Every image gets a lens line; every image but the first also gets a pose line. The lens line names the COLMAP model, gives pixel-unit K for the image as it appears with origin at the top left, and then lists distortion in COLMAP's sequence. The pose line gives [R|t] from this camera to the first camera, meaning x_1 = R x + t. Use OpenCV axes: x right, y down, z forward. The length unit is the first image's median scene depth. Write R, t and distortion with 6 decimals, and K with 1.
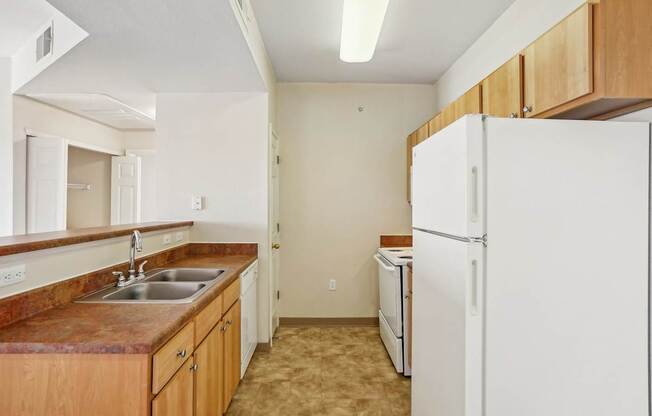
lens RADIAL K [[340.1, 0, 327.8], [0, 340.1, 202.0], [0, 0, 1]] dist [-0.005616, -0.000519]
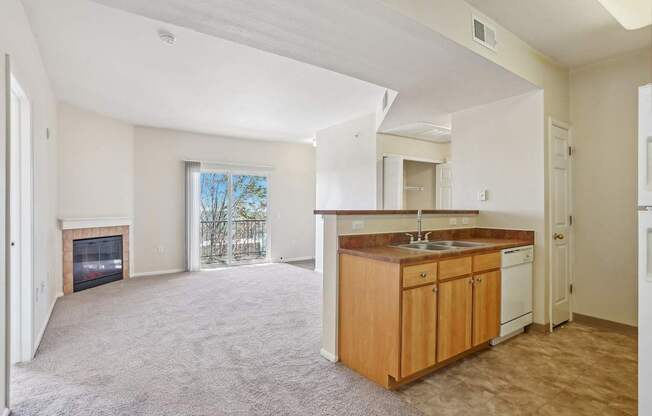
lens RADIAL K [[340.1, 0, 327.8], [0, 340.1, 202.0], [0, 0, 1]] dist [-0.005616, -0.000519]
pose [[0.582202, -0.012553, -0.812947, 0.300989], [0.002272, 0.999902, -0.013813, 0.044634], [0.813041, 0.006196, 0.582174, -0.170504]]
